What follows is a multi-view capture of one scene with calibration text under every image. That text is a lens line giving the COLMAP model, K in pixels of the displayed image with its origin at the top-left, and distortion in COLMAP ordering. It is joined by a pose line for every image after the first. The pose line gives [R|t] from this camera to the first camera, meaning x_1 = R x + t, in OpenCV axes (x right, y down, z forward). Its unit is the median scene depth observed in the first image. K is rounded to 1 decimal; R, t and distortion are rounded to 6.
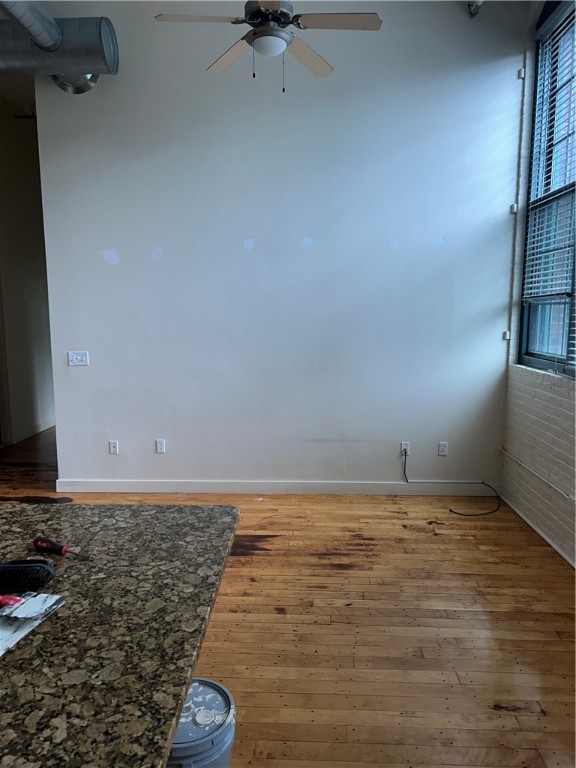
lens RADIAL K [[582.7, 0, 284.1], [0, 582.7, 385.4], [0, 0, 1]] dist [0.075160, -0.083685]
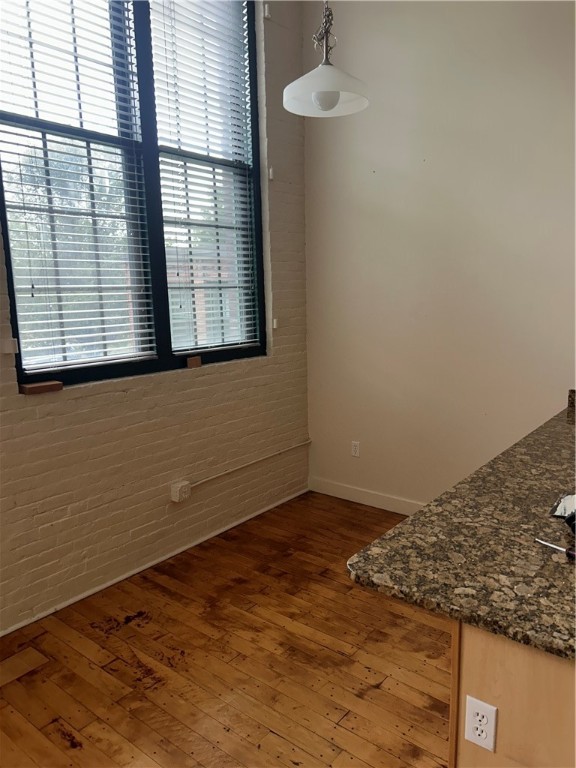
lens RADIAL K [[583.3, 0, 288.6], [0, 583.3, 388.0], [0, 0, 1]] dist [0.072390, -0.078248]
pose [[-0.810610, -0.081872, 0.579834, -0.561606], [0.095710, 0.958339, 0.269120, -0.279610], [-0.577711, 0.273647, -0.769004, 2.001796]]
